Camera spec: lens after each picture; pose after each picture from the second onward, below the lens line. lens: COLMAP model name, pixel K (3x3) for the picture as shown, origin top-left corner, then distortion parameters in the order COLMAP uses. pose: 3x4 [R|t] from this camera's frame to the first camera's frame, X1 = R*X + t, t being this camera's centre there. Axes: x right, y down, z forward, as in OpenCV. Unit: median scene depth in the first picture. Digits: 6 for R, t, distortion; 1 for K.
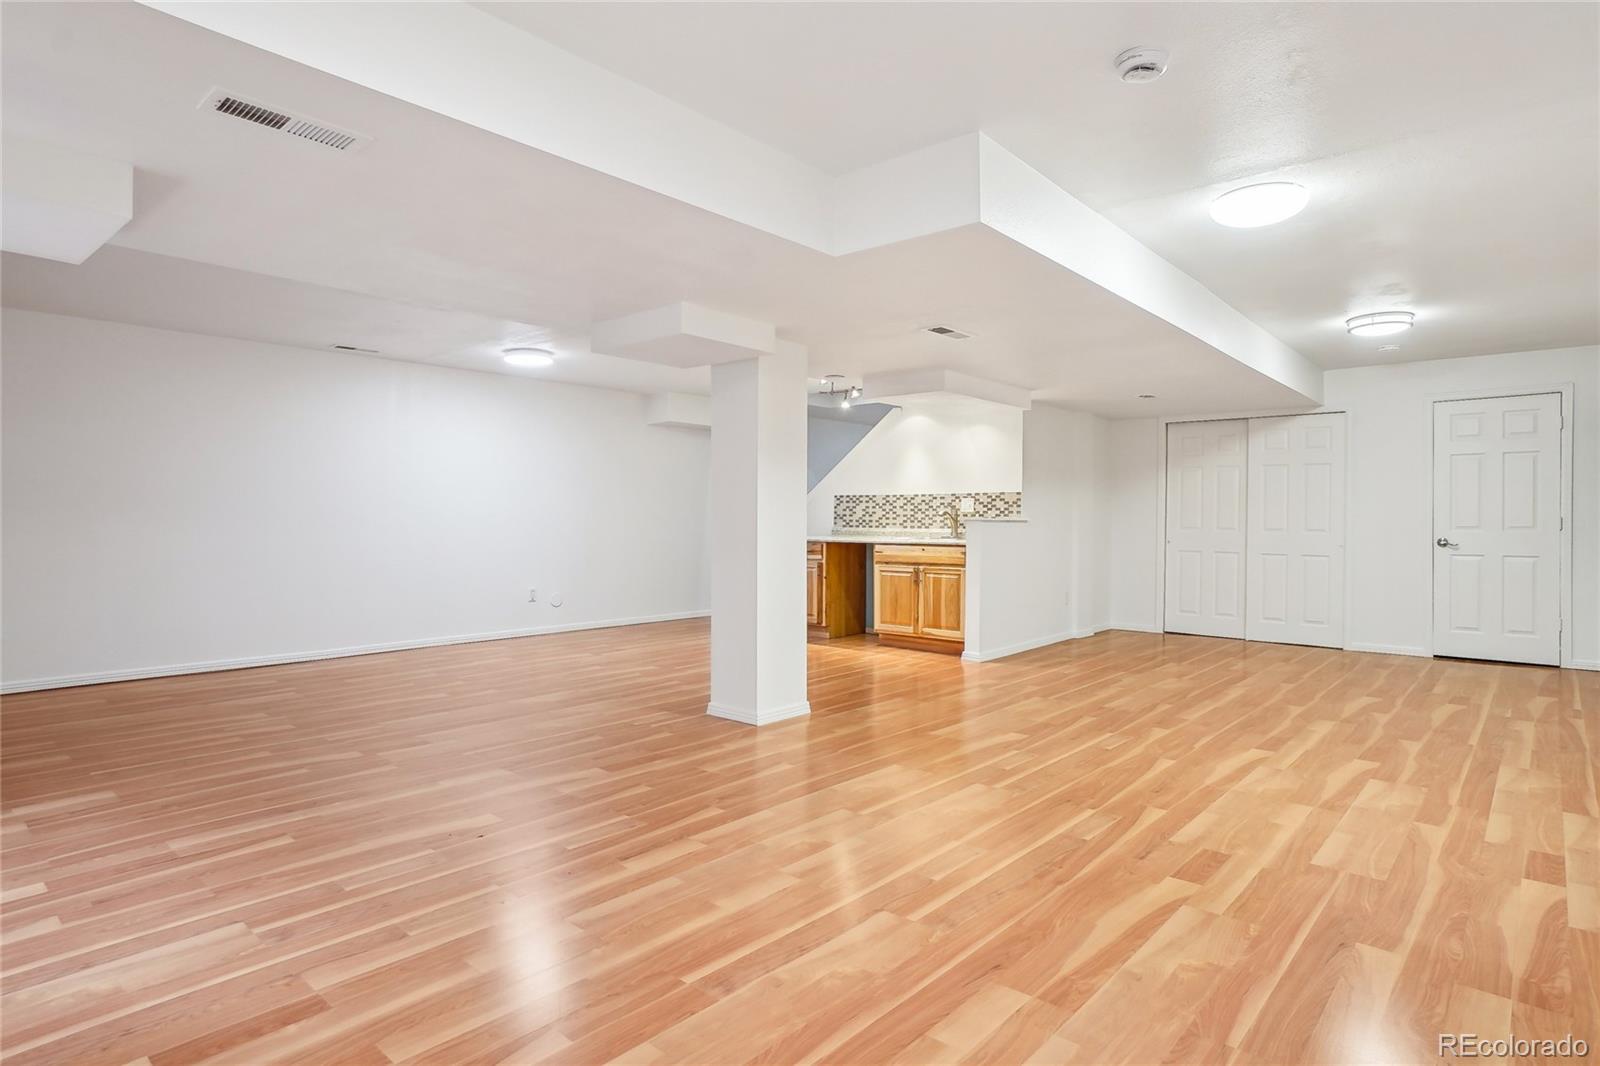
lens RADIAL K [[864.7, 0, 798.7], [0, 864.7, 528.5], [0, 0, 1]] dist [-0.015564, 0.001219]
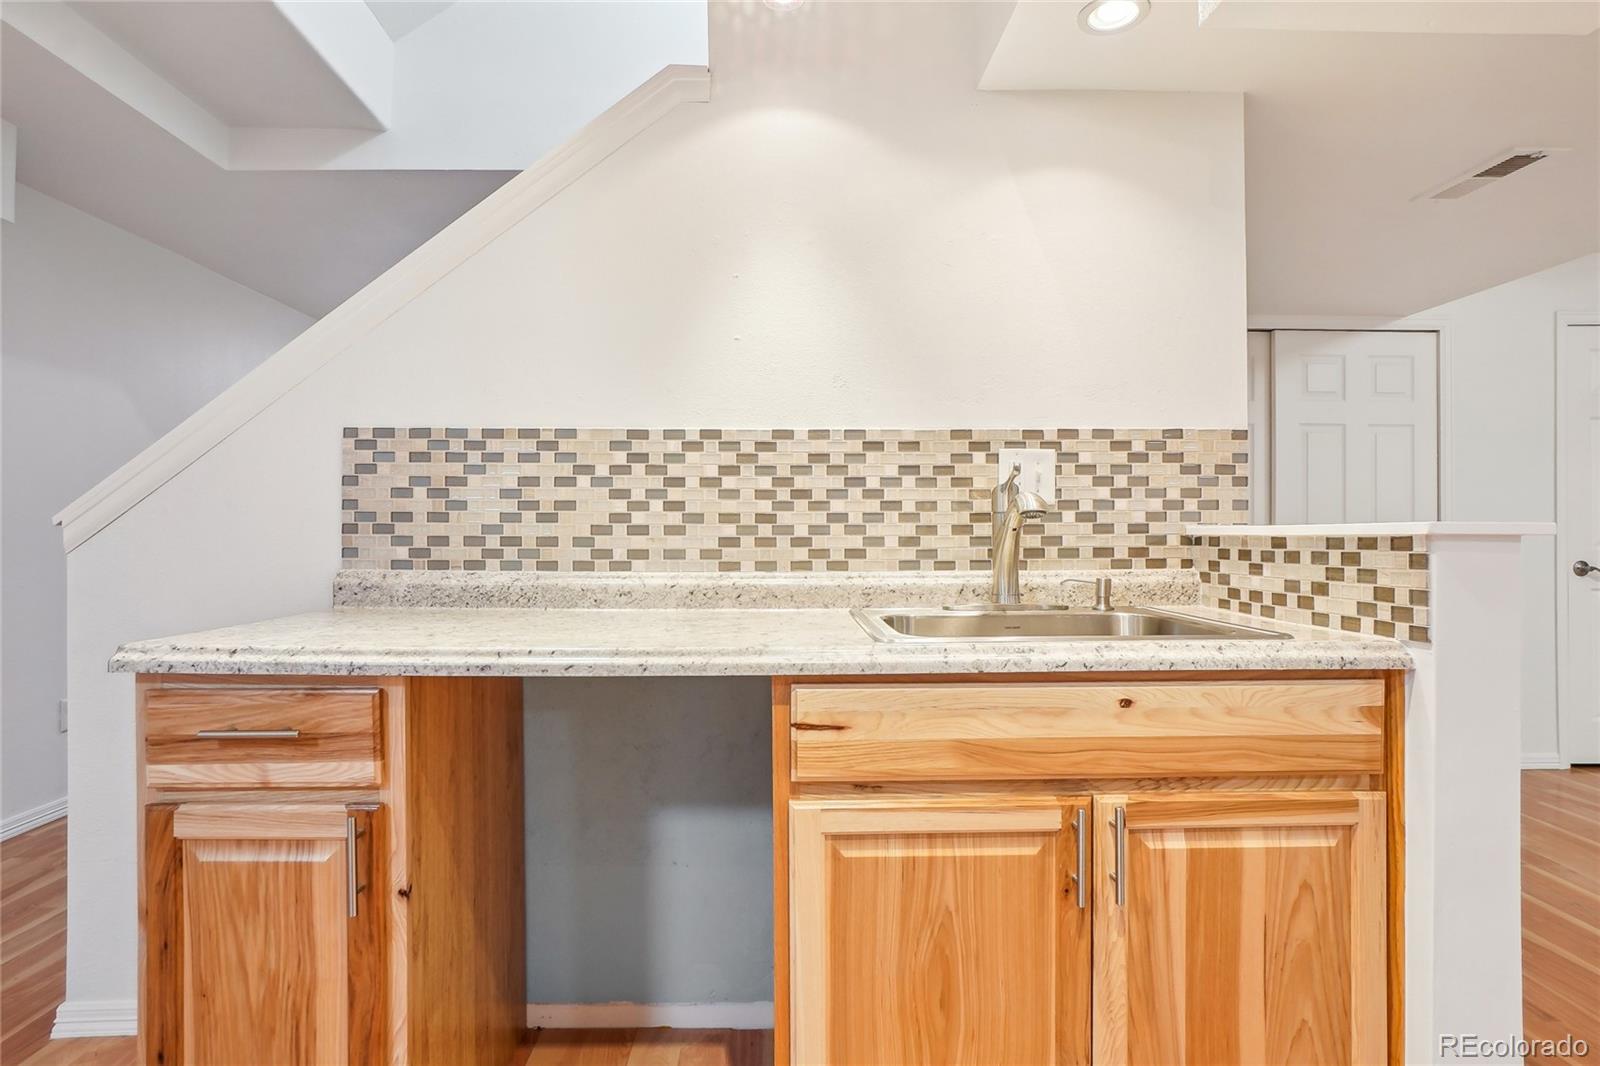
lens RADIAL K [[864.7, 0, 796.2], [0, 864.7, 540.1], [0, 0, 1]] dist [-0.015564, 0.001219]
pose [[0.740849, -0.010279, 0.671593, -0.022790], [0.010426, 0.999938, 0.003803, -0.009475], [-0.671591, 0.004185, 0.740910, 0.817110]]
